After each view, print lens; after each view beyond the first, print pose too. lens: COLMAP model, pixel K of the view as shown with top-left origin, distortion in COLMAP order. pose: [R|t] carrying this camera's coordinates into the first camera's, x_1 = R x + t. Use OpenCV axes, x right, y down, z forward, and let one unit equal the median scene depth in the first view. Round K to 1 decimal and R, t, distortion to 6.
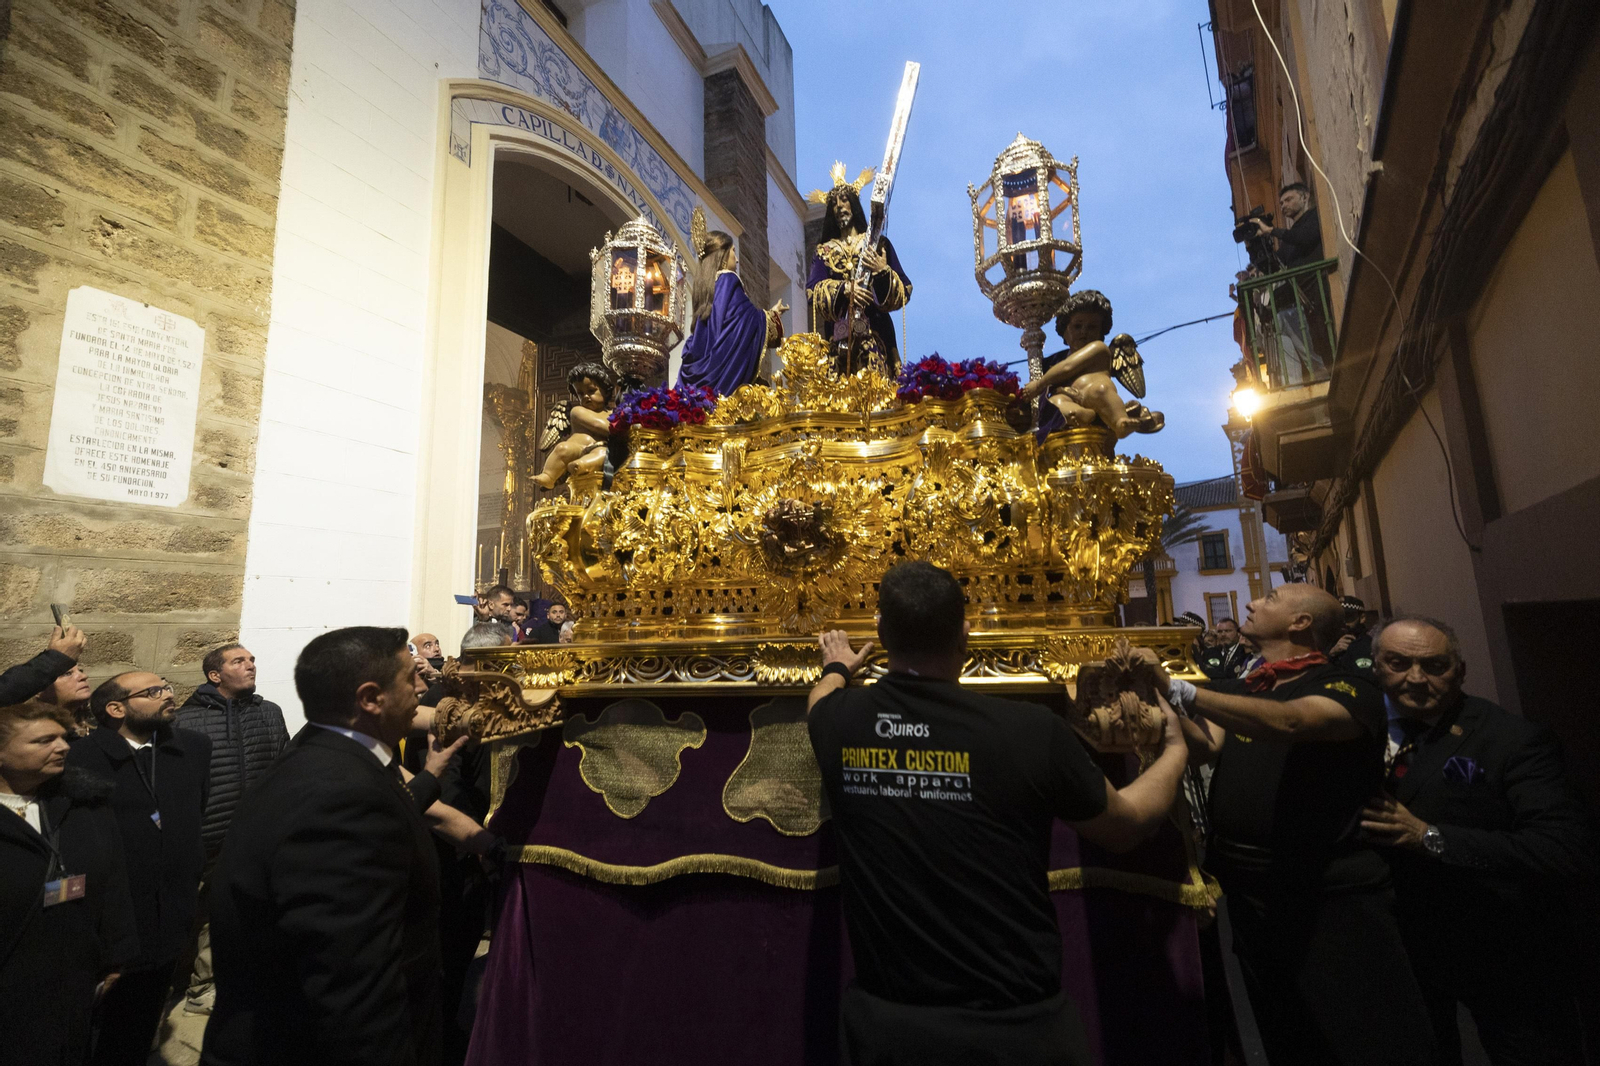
lens RADIAL K [[659.7, 0, 798.2], [0, 659.7, 530.9], [0, 0, 1]] dist [-0.004336, 0.000119]
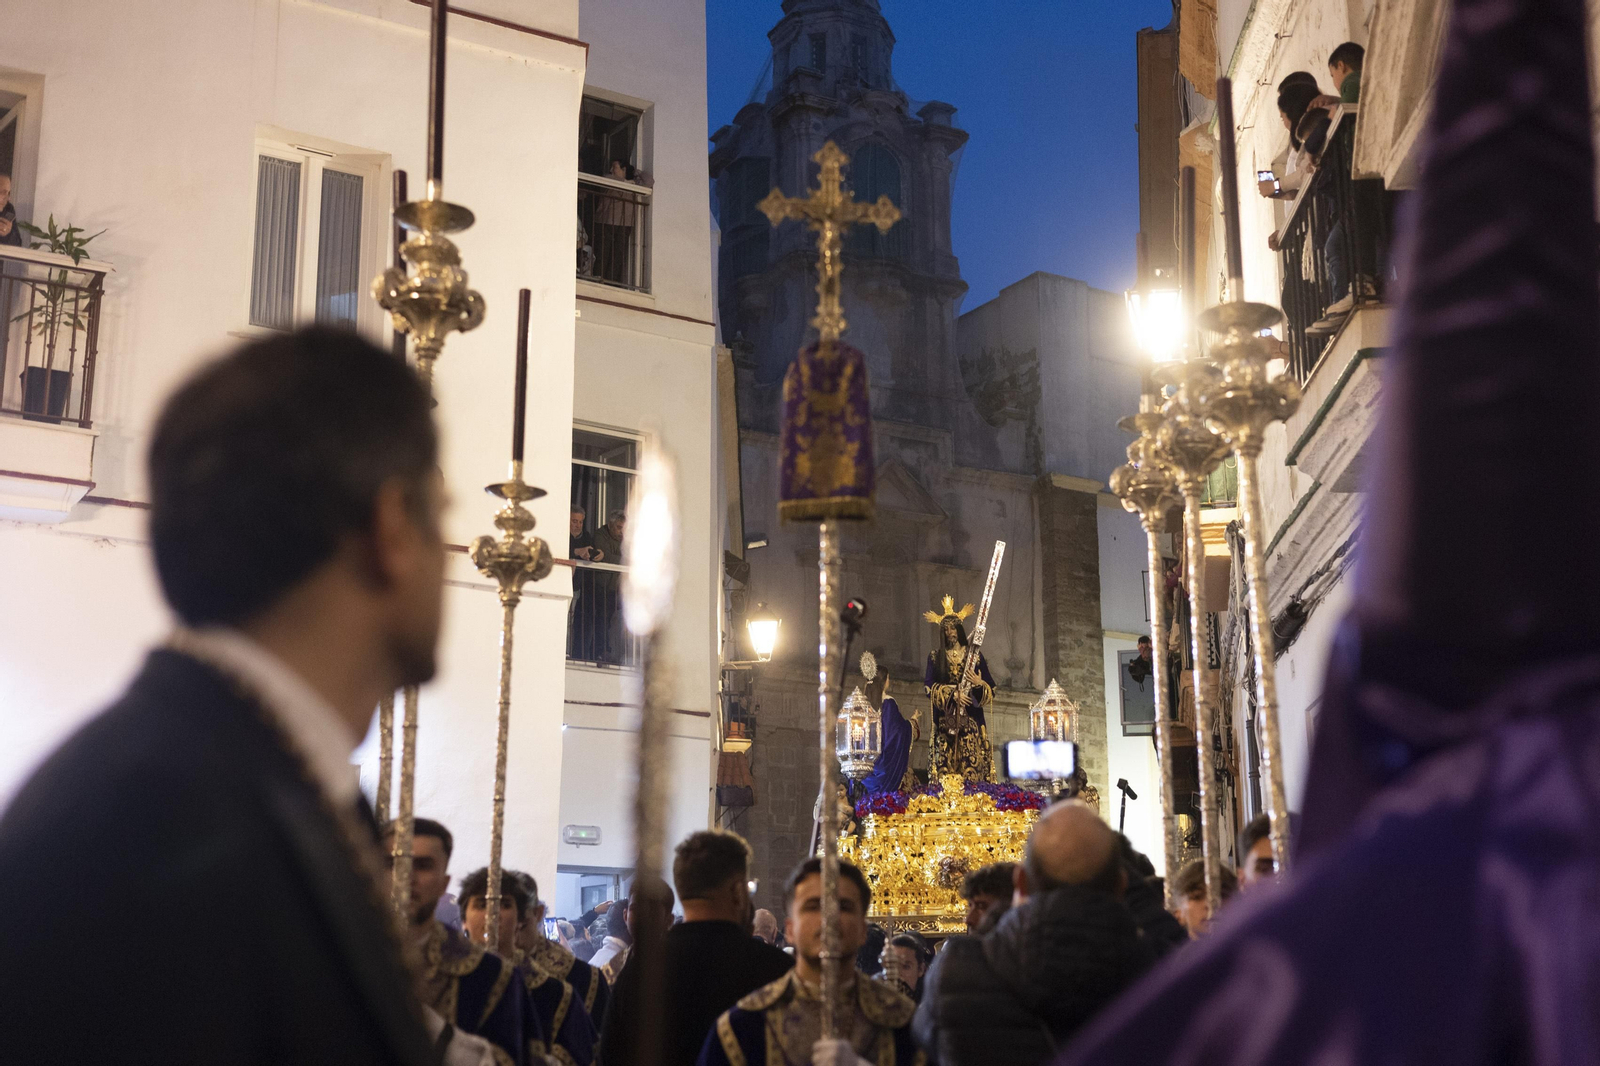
lens RADIAL K [[2207.8, 0, 768.7], [0, 2207.8, 511.6], [0, 0, 1]] dist [0.019594, 0.000000]
pose [[0.993936, 0.035294, 0.104146, -1.415972], [-0.027064, 0.996475, -0.079406, -0.580620], [-0.106581, 0.076106, 0.991387, -6.360780]]
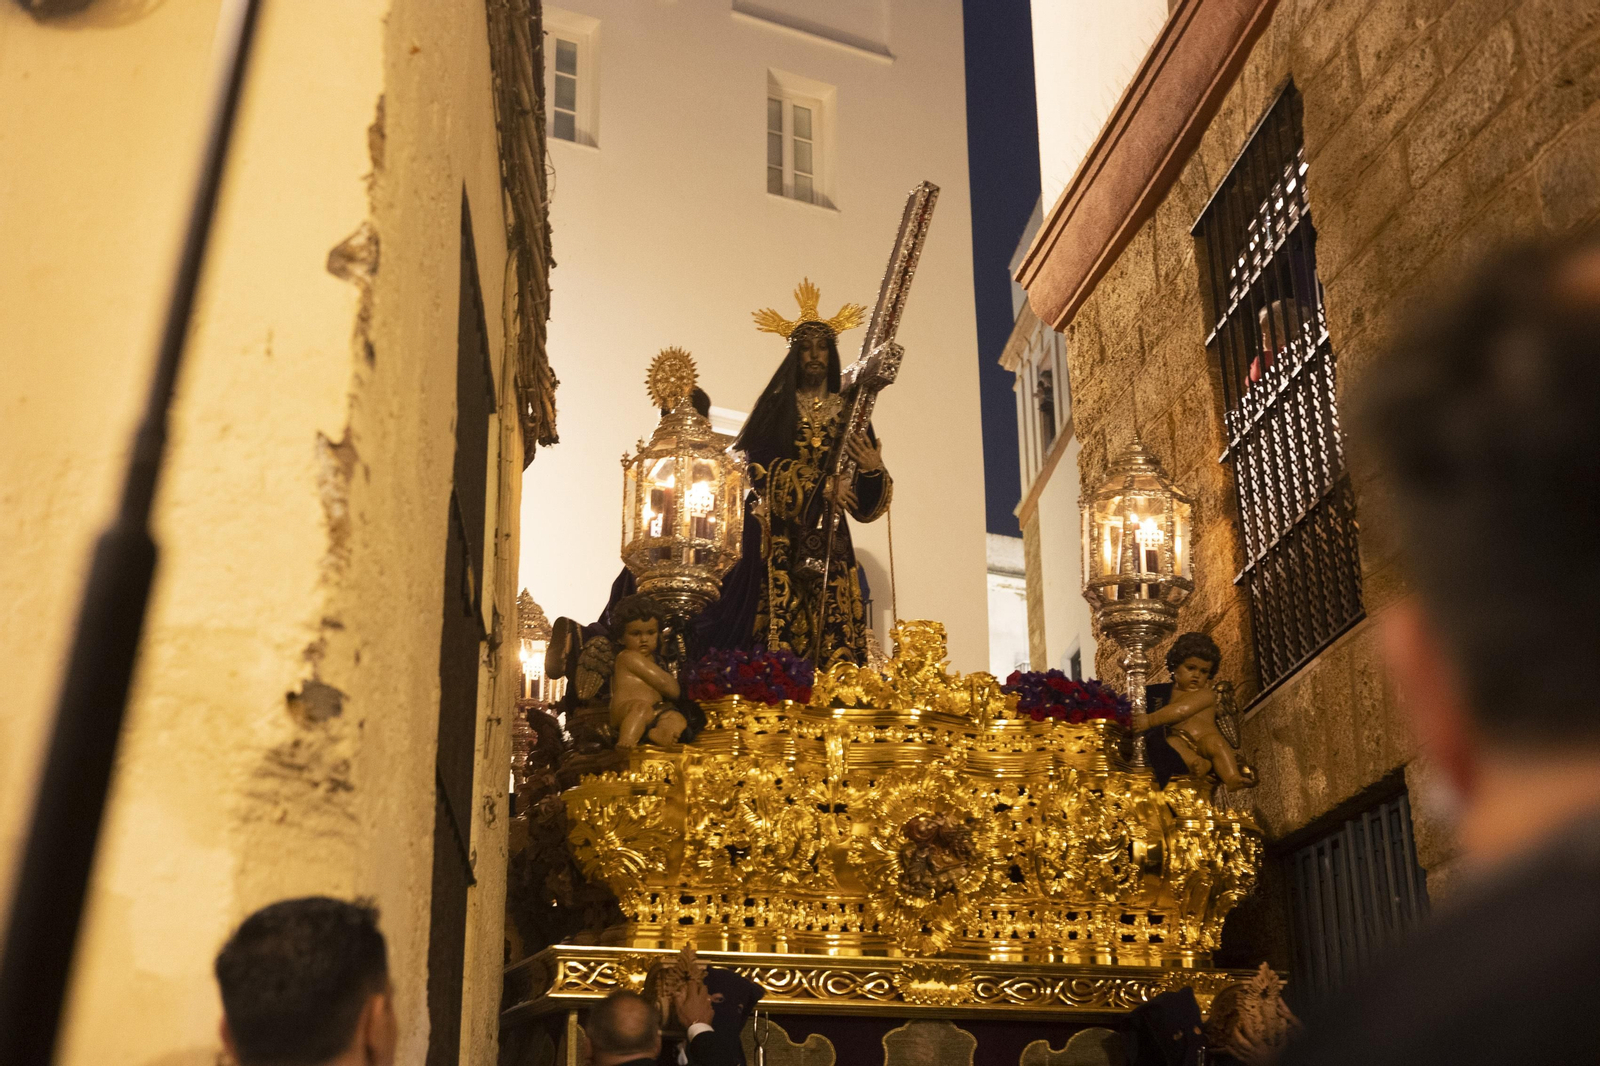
lens RADIAL K [[2207.8, 0, 796.3], [0, 2207.8, 539.6], [0, 0, 1]] dist [0.019594, 0.000000]
pose [[0.873024, 0.167306, 0.458081, -1.560778], [-0.108835, 0.982462, -0.151407, 0.065024], [-0.475379, 0.082327, 0.875921, -1.564435]]
